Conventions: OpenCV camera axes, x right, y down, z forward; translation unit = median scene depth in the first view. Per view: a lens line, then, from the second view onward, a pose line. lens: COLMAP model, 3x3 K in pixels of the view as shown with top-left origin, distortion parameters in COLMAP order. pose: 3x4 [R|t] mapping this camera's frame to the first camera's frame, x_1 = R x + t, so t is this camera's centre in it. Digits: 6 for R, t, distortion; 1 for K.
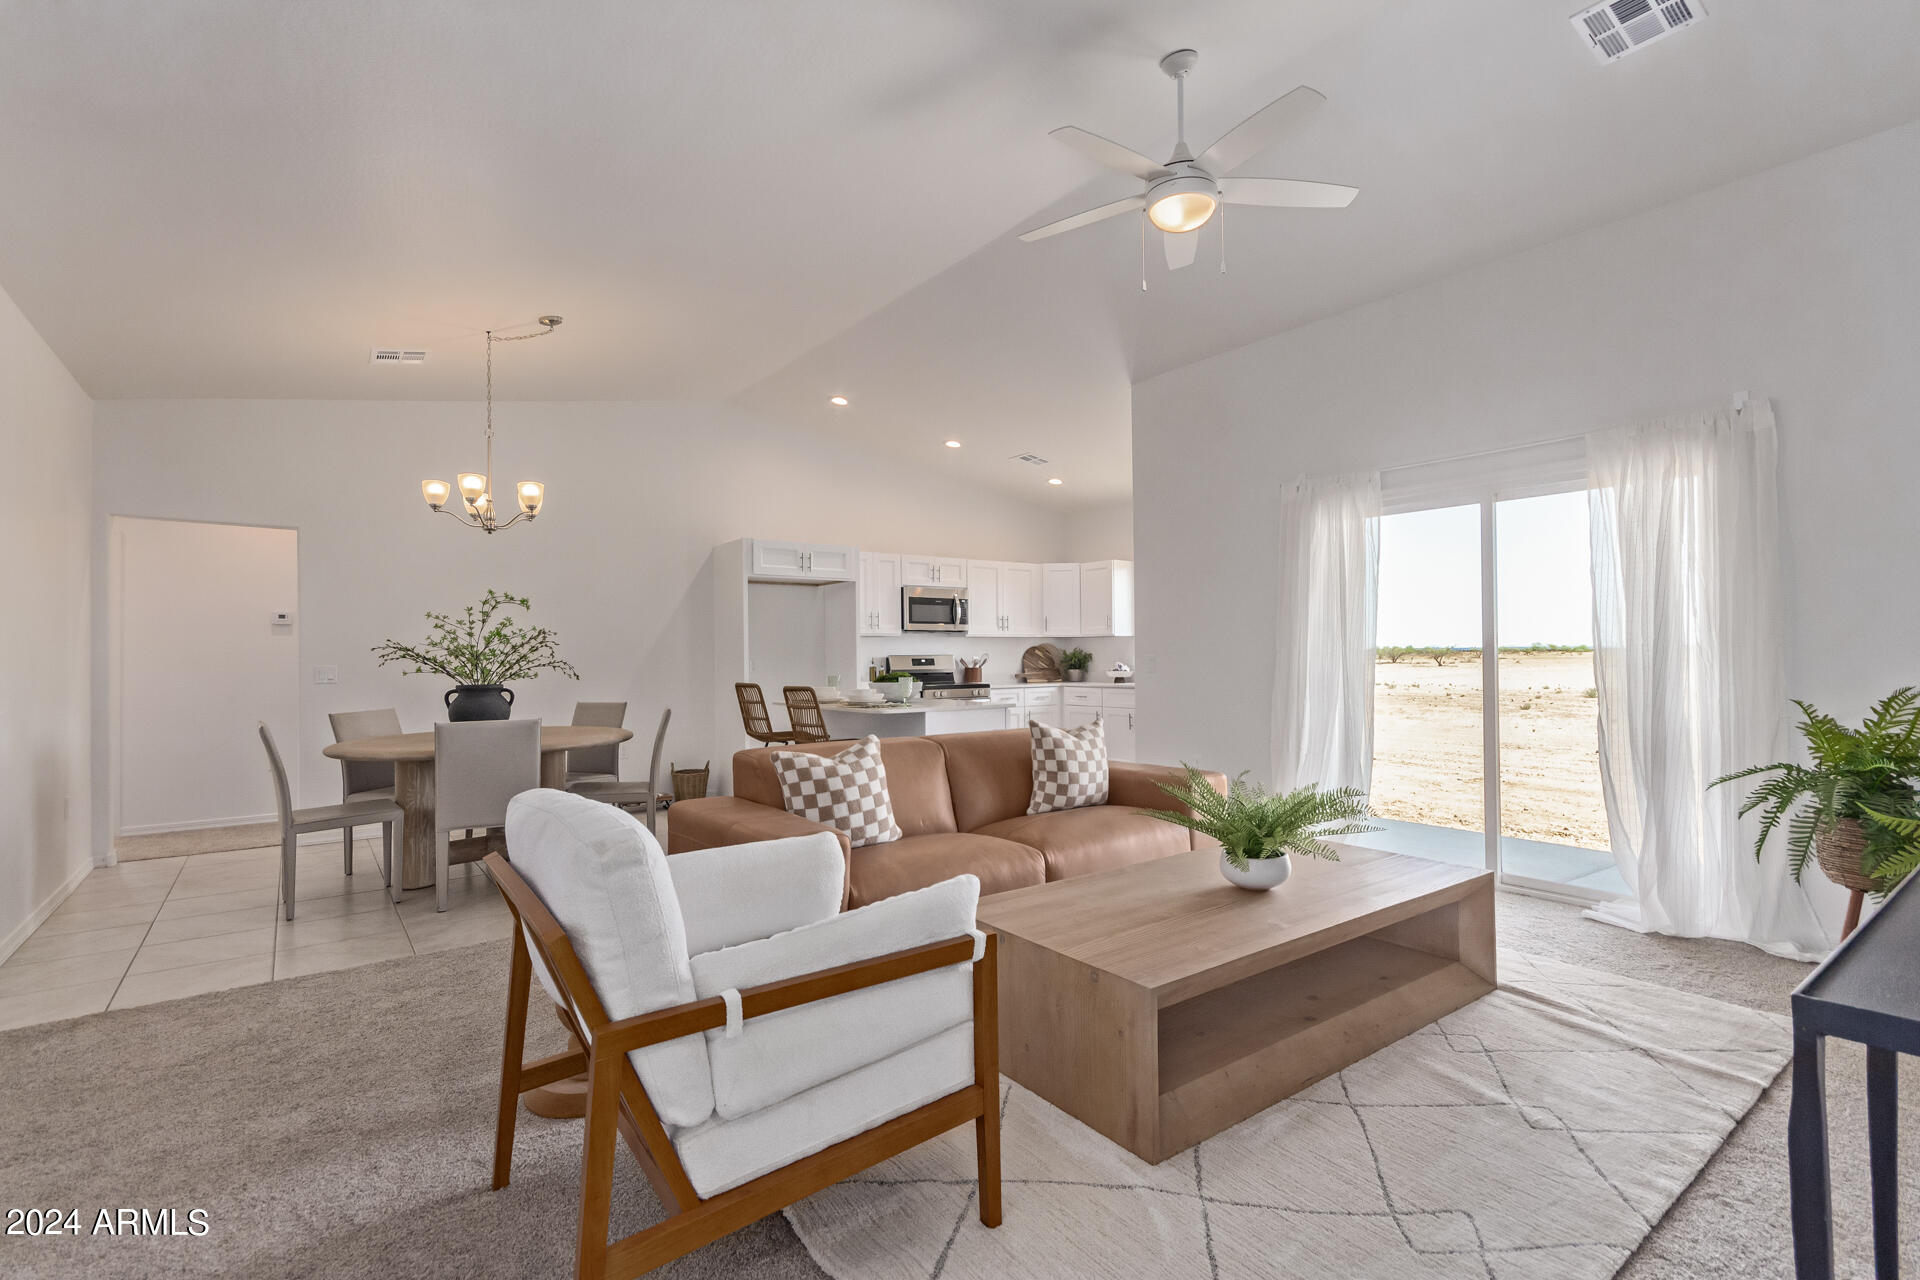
lens RADIAL K [[894.8, 0, 968.7], [0, 894.8, 648.3], [0, 0, 1]] dist [0.004281, 0.000757]
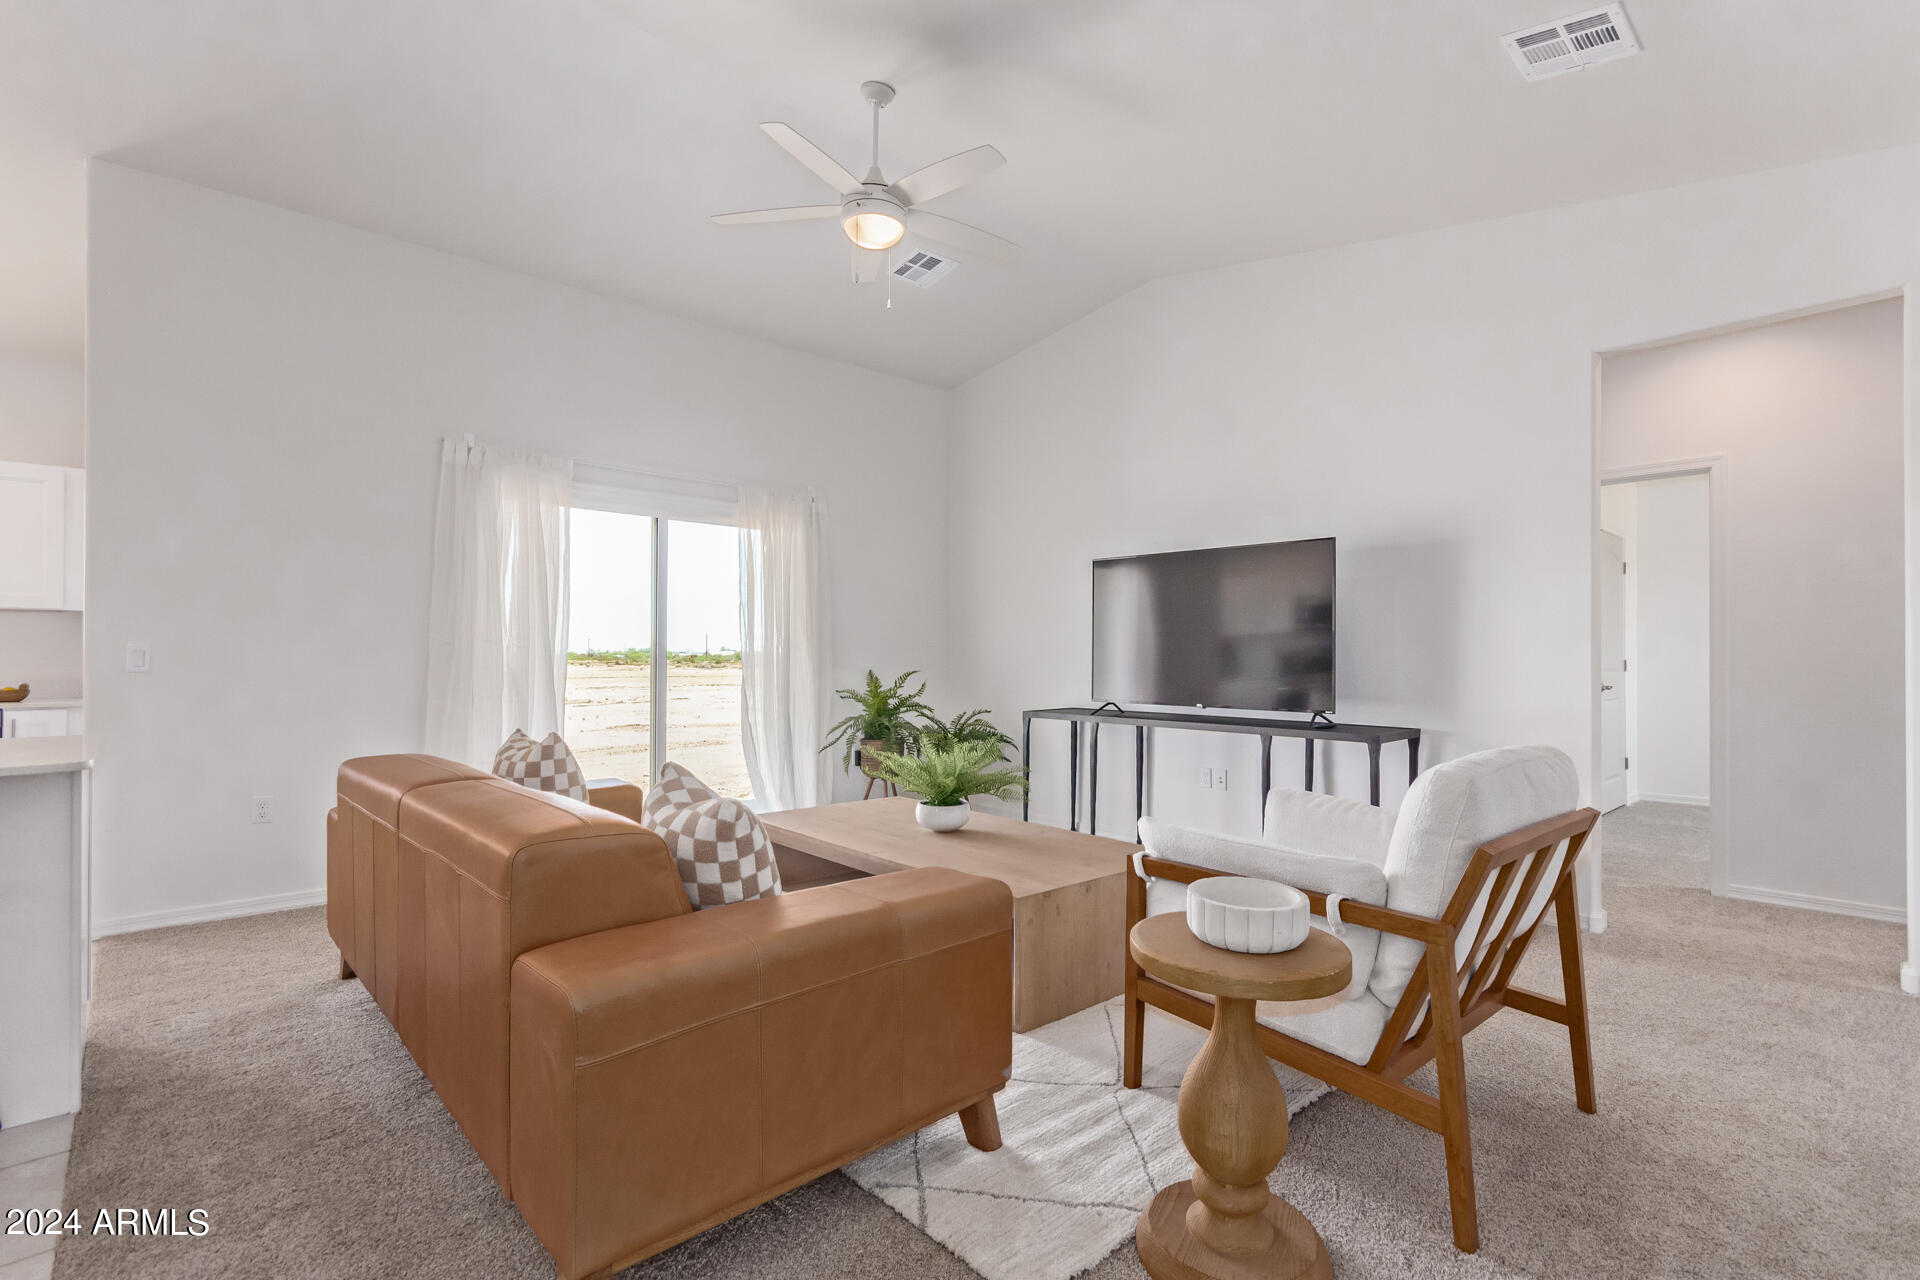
lens RADIAL K [[891.4, 0, 975.0], [0, 891.4, 651.6], [0, 0, 1]] dist [0.003367, 0.001177]
pose [[-0.105109, 0.017407, 0.994308, -0.532097], [-0.007404, 0.999805, -0.018286, 0.023498], [-0.994433, -0.009284, -0.104959, 0.642663]]
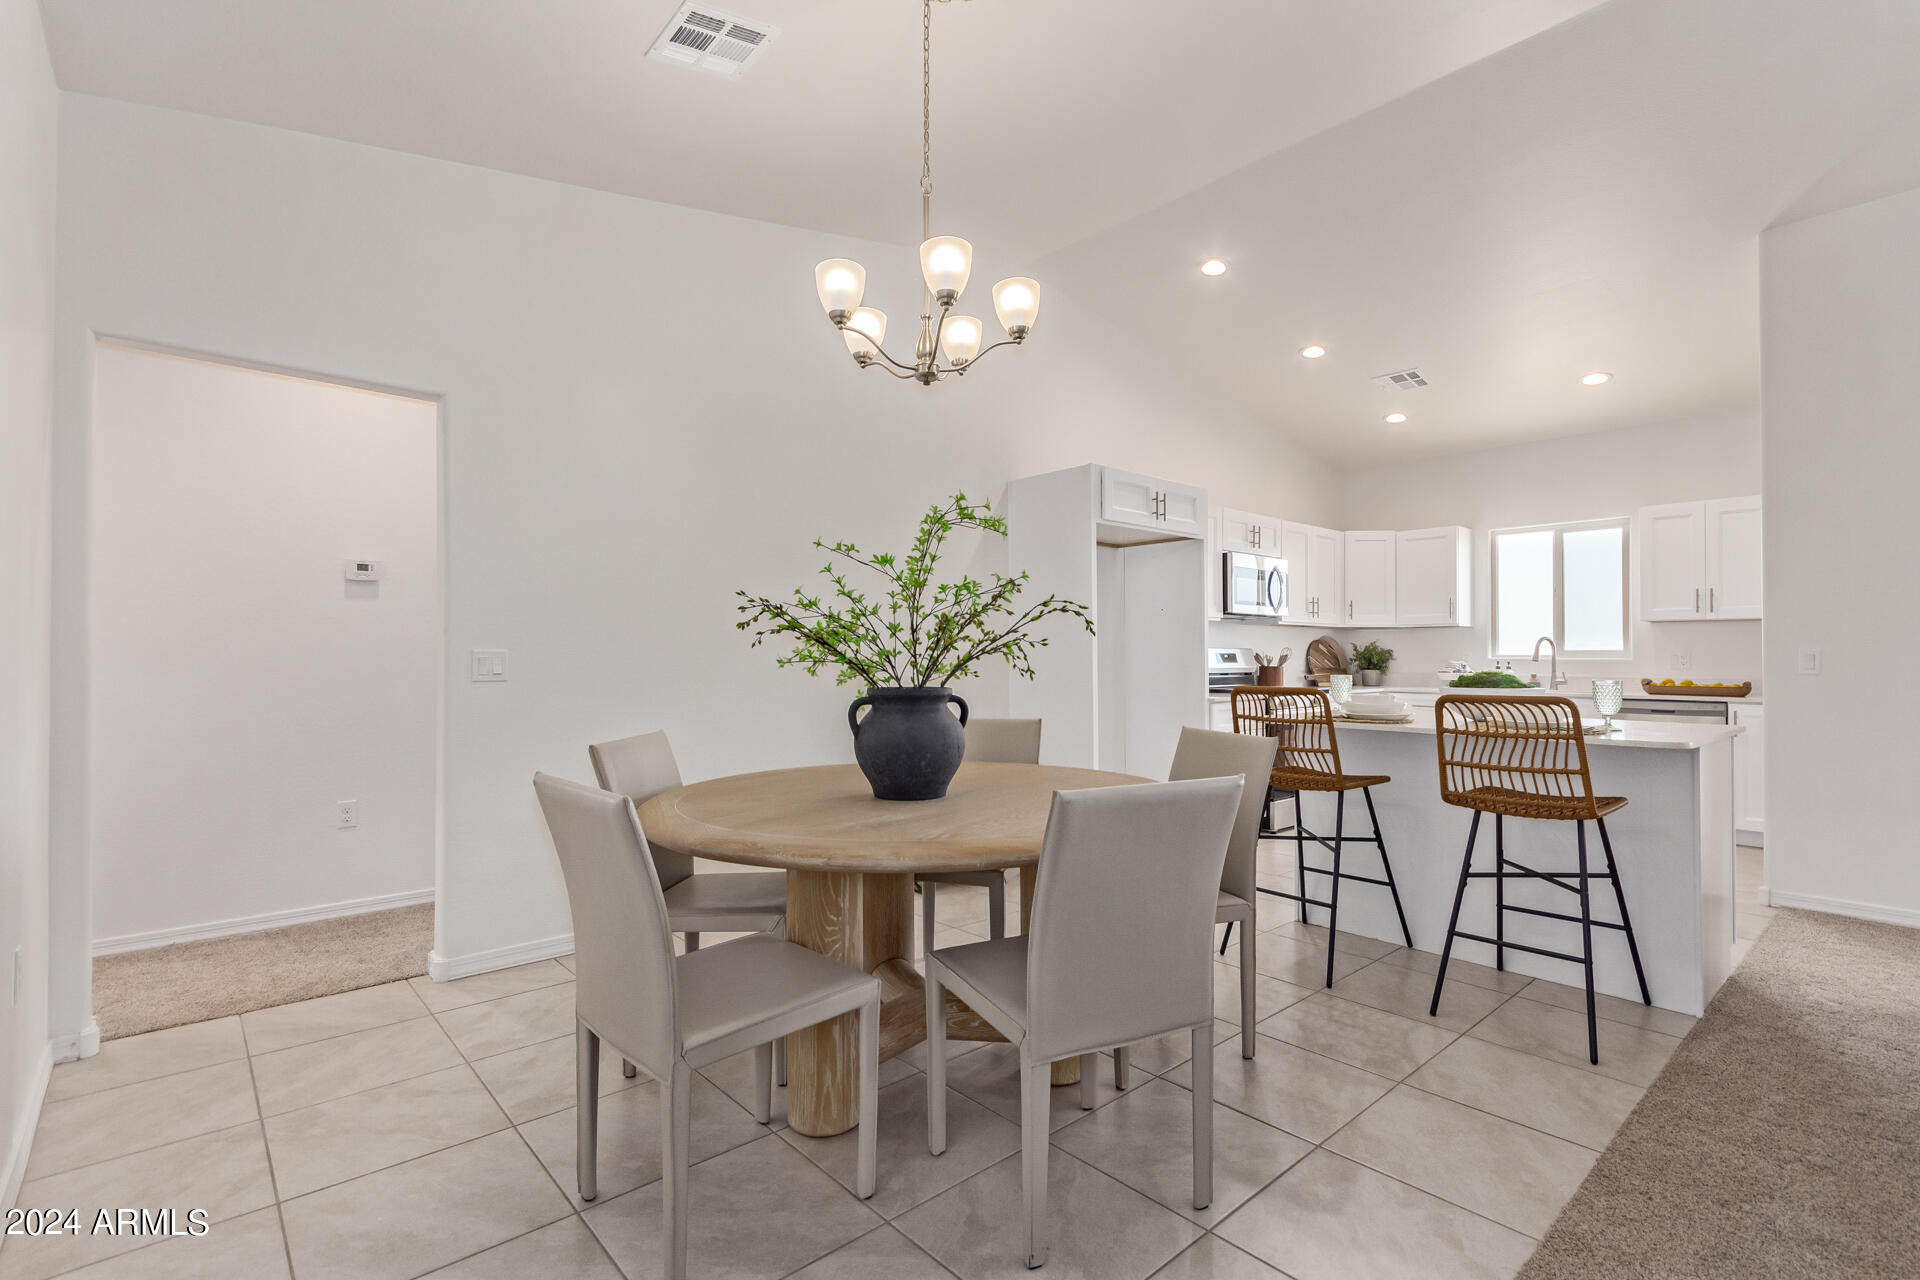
lens RADIAL K [[888.6, 0, 968.3], [0, 888.6, 645.2], [0, 0, 1]] dist [0.003378, 0.001064]
pose [[0.996617, 0.012551, 0.081222, -0.551610], [-0.012198, 0.999914, -0.004836, 0.018870], [-0.081275, 0.003829, 0.996684, 0.508355]]
